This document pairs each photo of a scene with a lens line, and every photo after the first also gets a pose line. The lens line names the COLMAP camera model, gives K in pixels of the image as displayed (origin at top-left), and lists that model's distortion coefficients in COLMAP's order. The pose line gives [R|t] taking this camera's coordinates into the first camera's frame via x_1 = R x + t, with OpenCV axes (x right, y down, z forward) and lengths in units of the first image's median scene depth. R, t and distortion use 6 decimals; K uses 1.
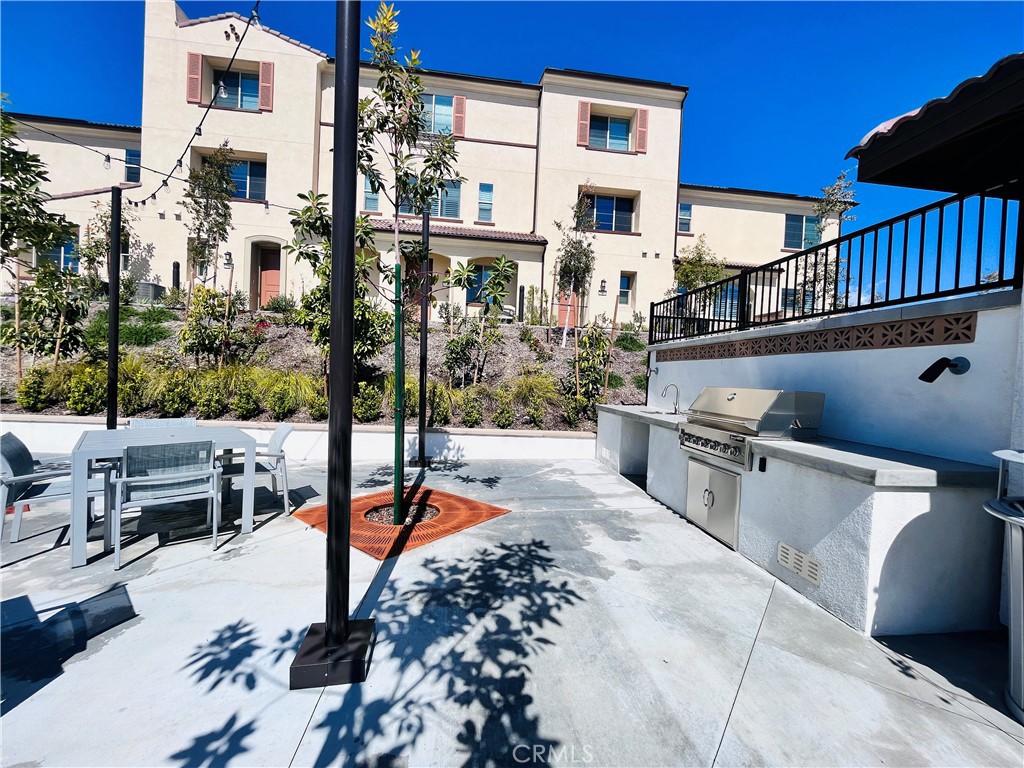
lens RADIAL K [[415.3, 0, 512.0], [0, 415.3, 384.0], [0, 0, 1]] dist [-0.001592, -0.000222]
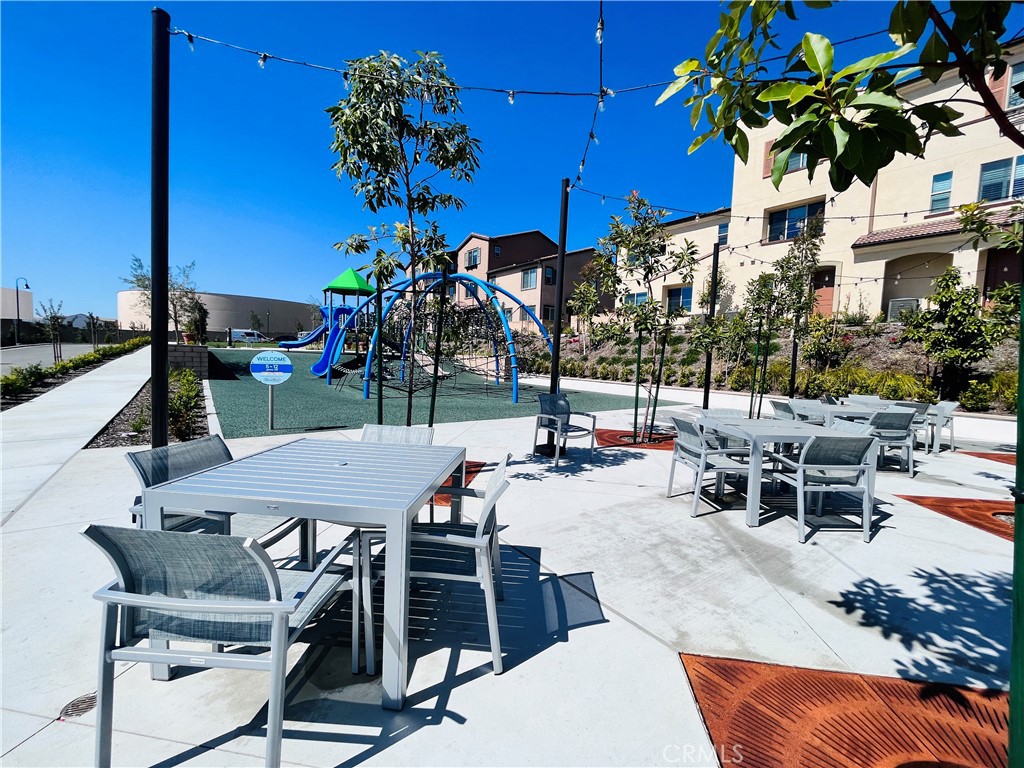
lens RADIAL K [[415.3, 0, 512.0], [0, 415.3, 384.0], [0, 0, 1]] dist [-0.001592, -0.000222]
pose [[0.508306, 0.029889, -0.860658, 0.008286], [-0.029571, 0.999414, 0.017244, 0.011847], [0.860669, 0.016685, 0.508892, -0.386061]]
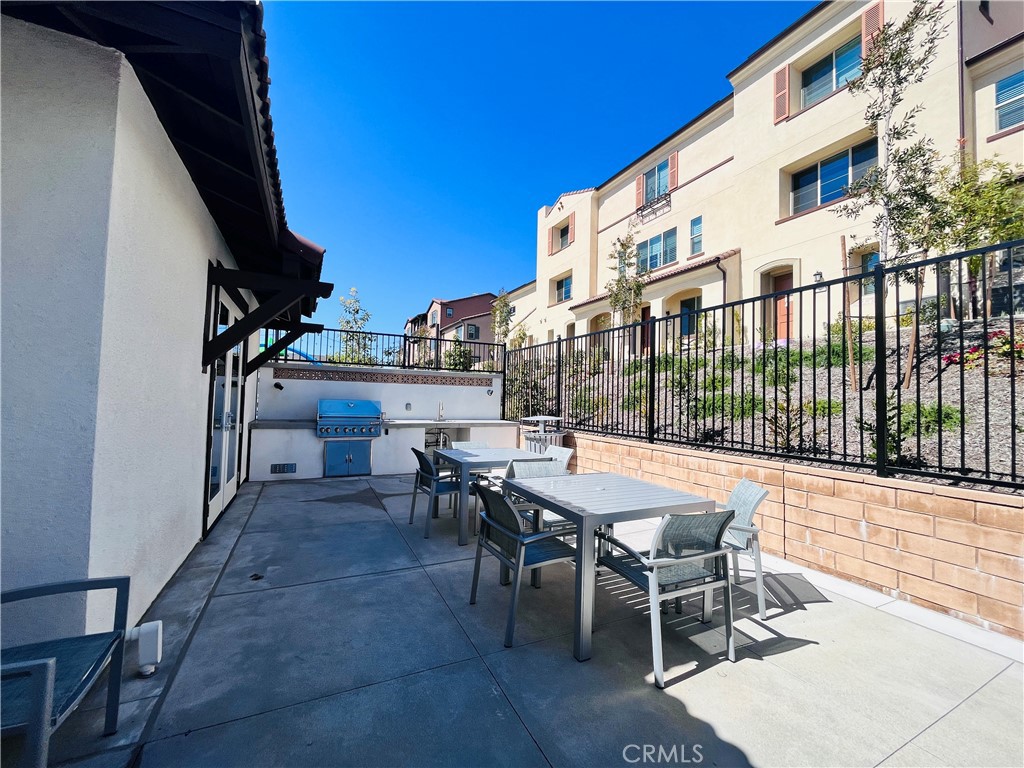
lens RADIAL K [[415.3, 0, 512.0], [0, 415.3, 384.0], [0, 0, 1]] dist [-0.001592, -0.000222]
pose [[0.328640, -0.062551, -0.942382, 0.855679], [0.022751, 0.998039, -0.058311, -0.013728], [0.944181, -0.002277, 0.329419, 0.241868]]
